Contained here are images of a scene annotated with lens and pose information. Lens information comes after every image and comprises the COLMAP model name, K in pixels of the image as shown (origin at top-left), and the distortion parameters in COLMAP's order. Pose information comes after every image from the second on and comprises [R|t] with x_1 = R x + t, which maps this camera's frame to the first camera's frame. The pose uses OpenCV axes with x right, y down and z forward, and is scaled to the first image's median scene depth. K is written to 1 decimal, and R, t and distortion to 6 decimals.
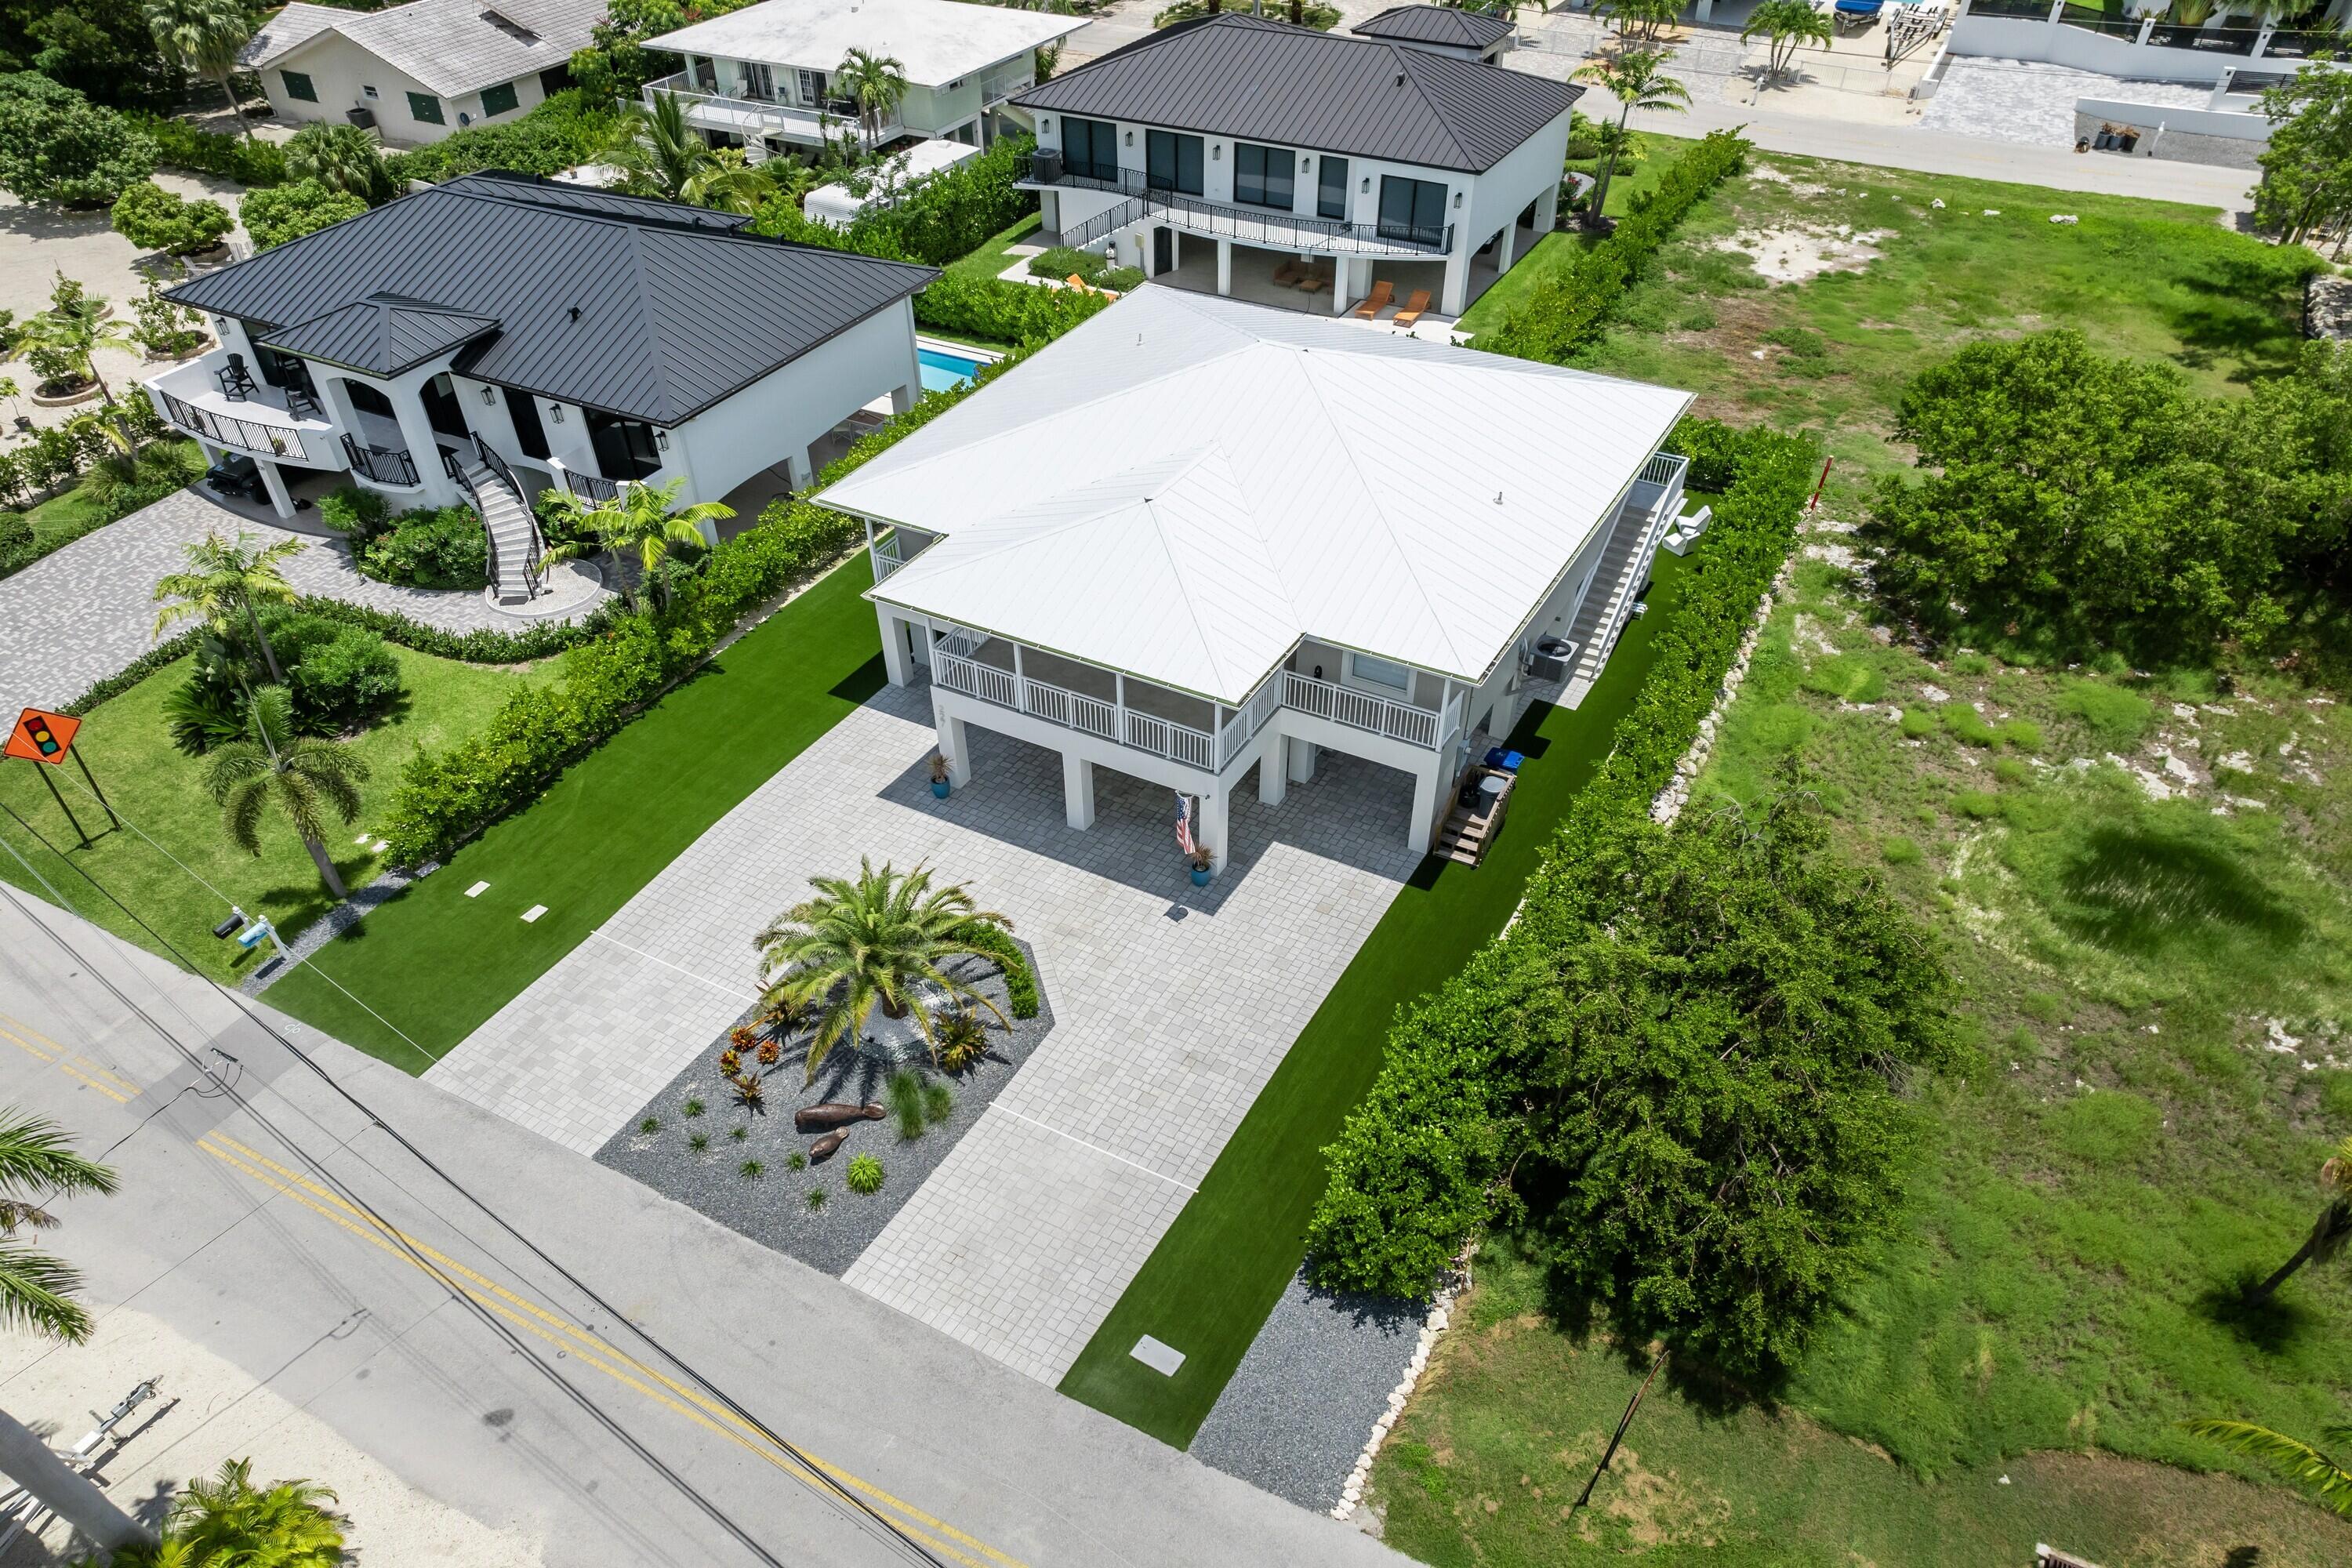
lens RADIAL K [[1490.1, 0, 1157.7], [0, 1490.1, 780.3], [0, 0, 1]] dist [-0.043113, 0.020883]
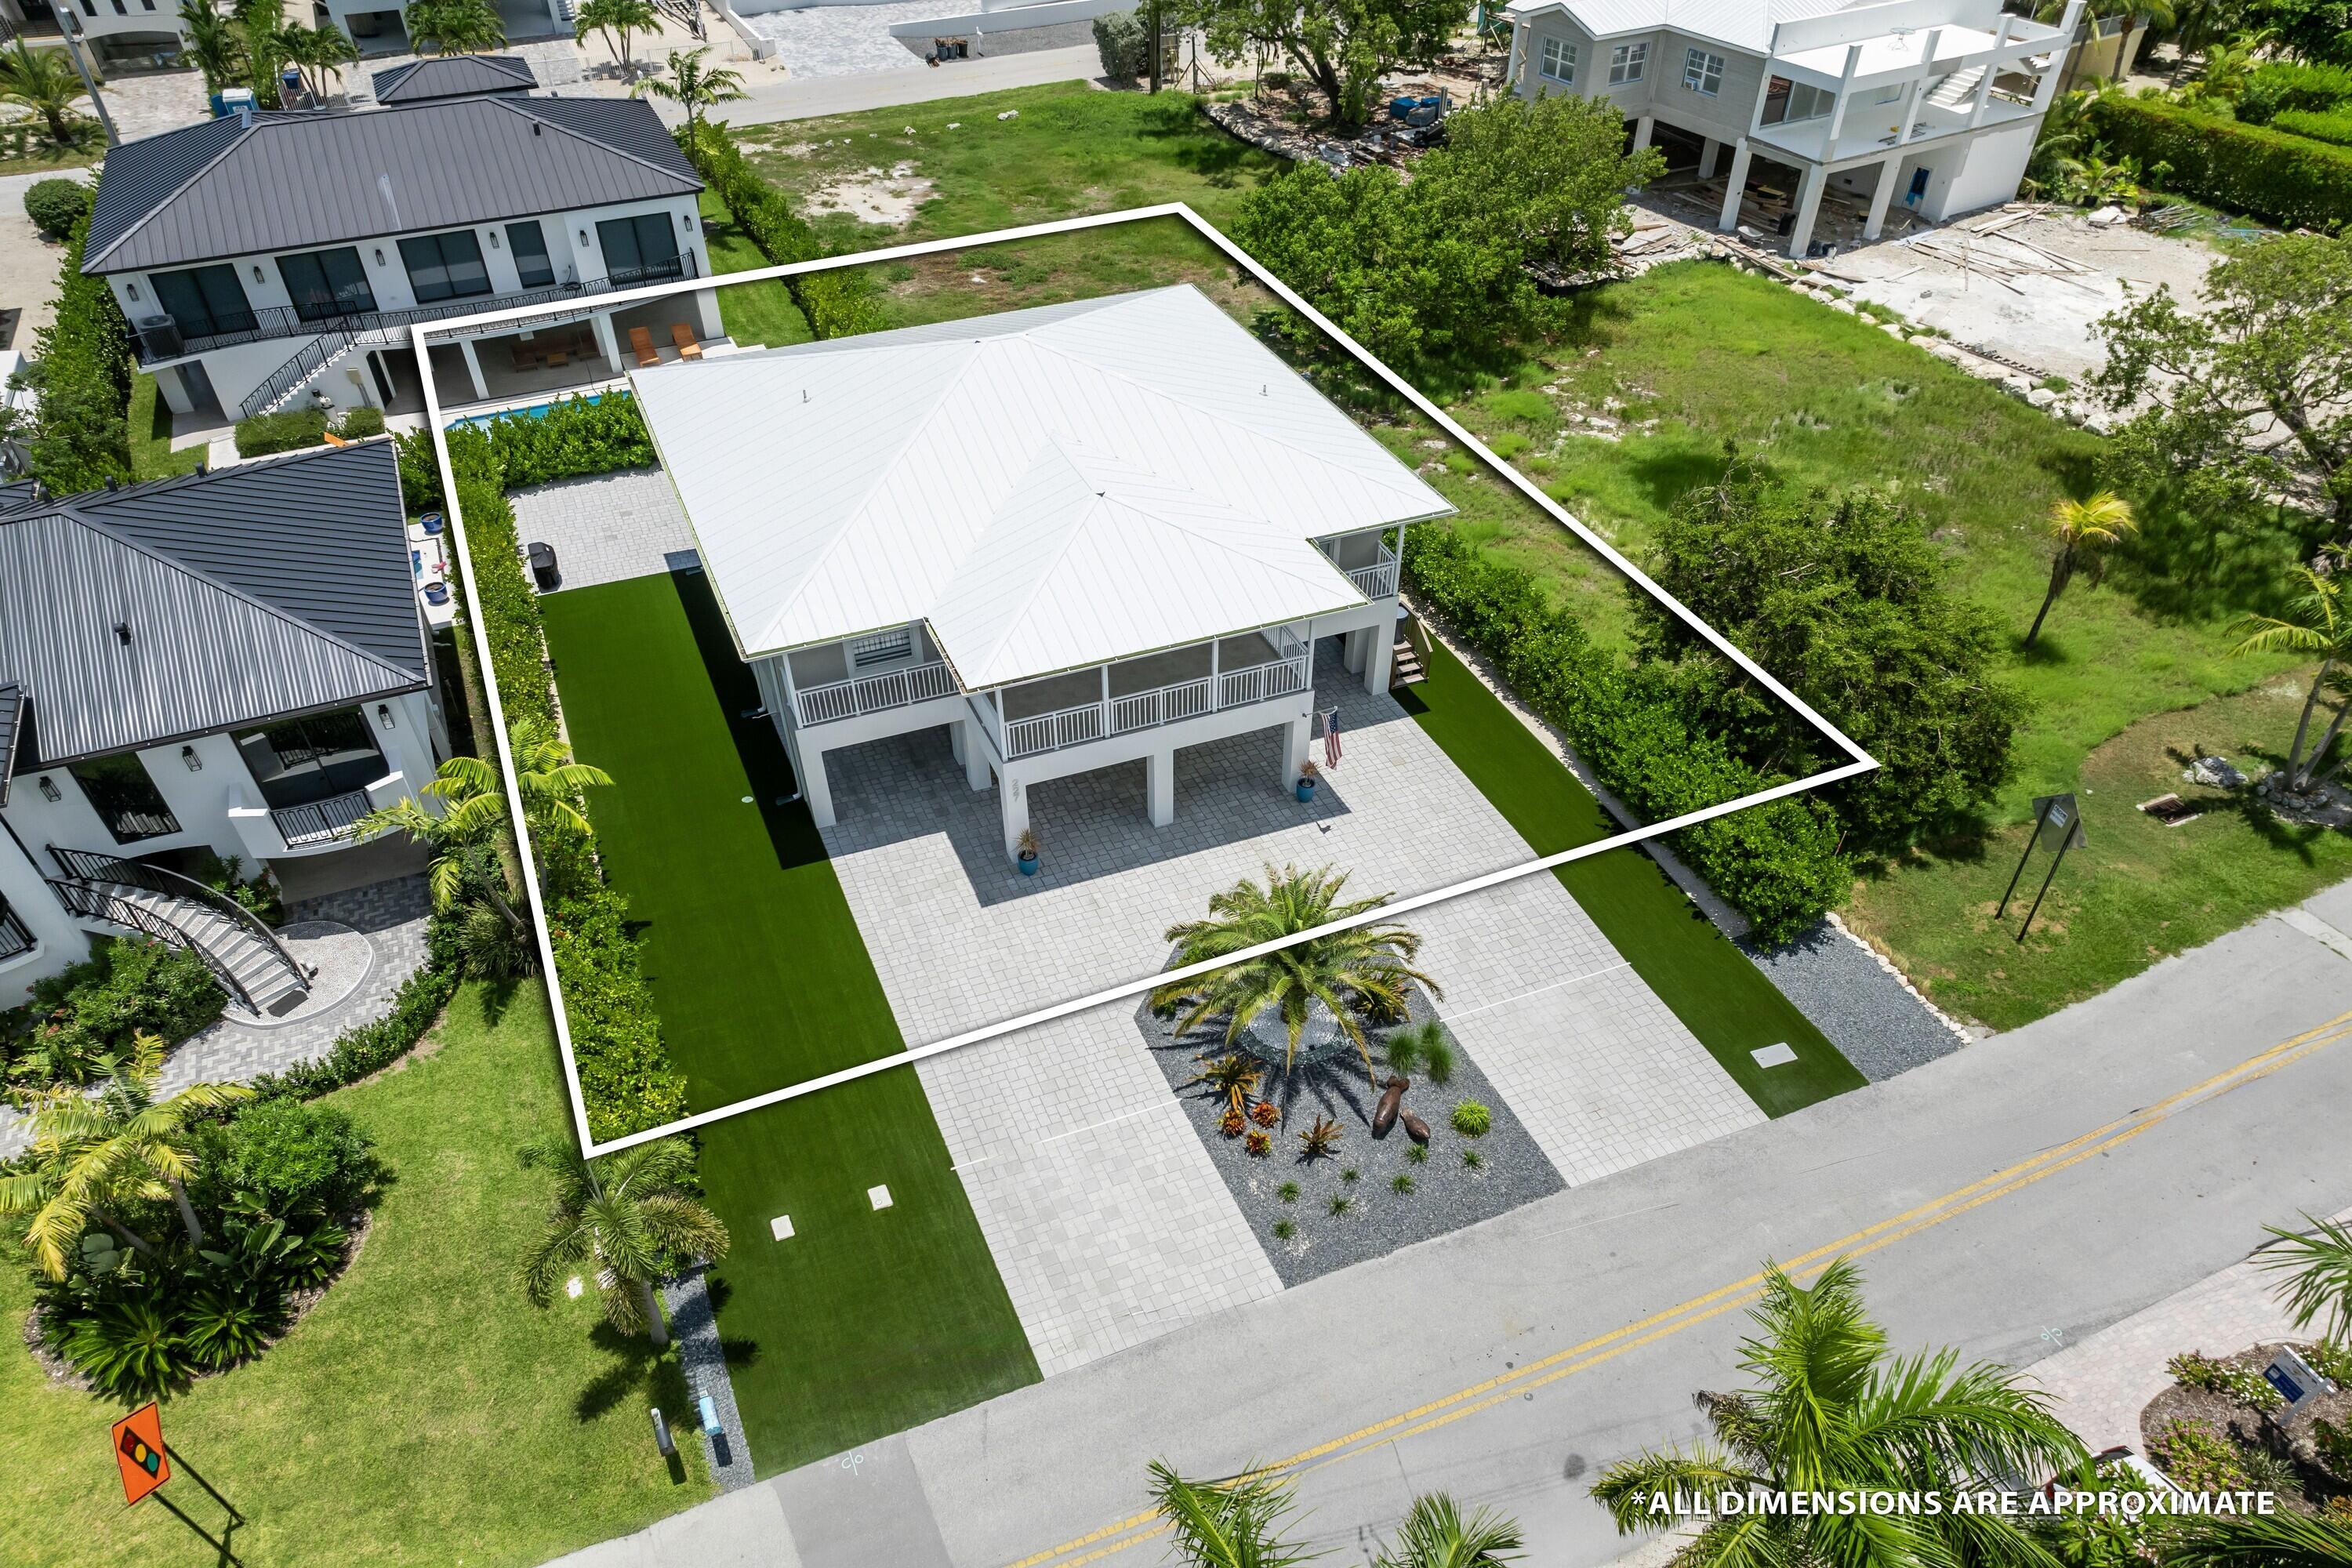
lens RADIAL K [[1490.1, 0, 1157.7], [0, 1490.1, 780.3], [0, 0, 1]] dist [-0.043113, 0.020883]
pose [[0.684686, -0.475998, 0.551933, -0.499928], [0.478123, 0.864902, 0.152786, -0.124707], [-0.550094, 0.159281, 0.819772, 0.146339]]
